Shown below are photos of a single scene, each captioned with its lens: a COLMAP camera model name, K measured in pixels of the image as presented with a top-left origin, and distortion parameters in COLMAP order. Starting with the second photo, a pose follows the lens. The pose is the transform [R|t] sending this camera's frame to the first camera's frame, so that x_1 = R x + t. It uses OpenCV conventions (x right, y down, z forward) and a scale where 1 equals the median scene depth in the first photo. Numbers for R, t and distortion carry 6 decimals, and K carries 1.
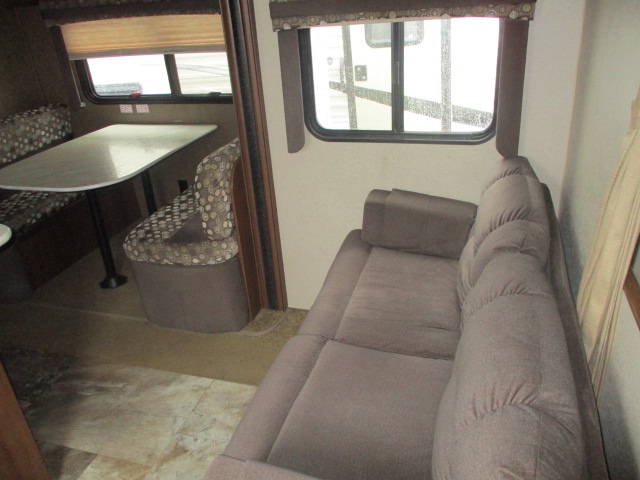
lens RADIAL K [[527.5, 0, 320.0], [0, 527.5, 240.0], [0, 0, 1]] dist [-0.009859, -0.004970]
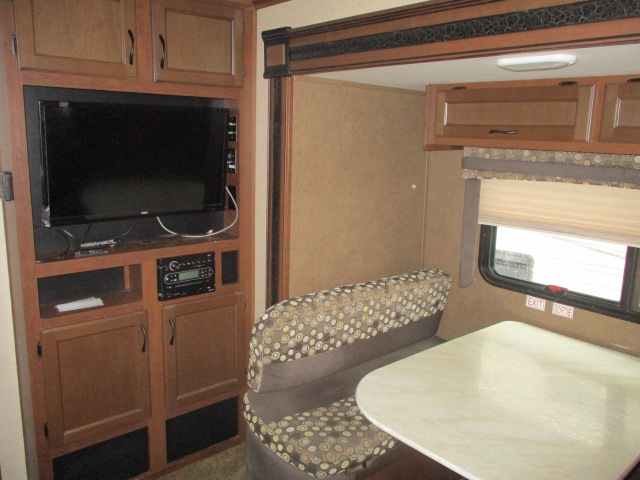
lens RADIAL K [[527.5, 0, 320.0], [0, 527.5, 240.0], [0, 0, 1]] dist [-0.009859, -0.004970]
pose [[0.842508, 0.202502, -0.499173, -0.287110], [-0.315736, 0.936428, -0.153016, -0.136784], [0.436453, 0.286524, 0.852885, 0.279153]]
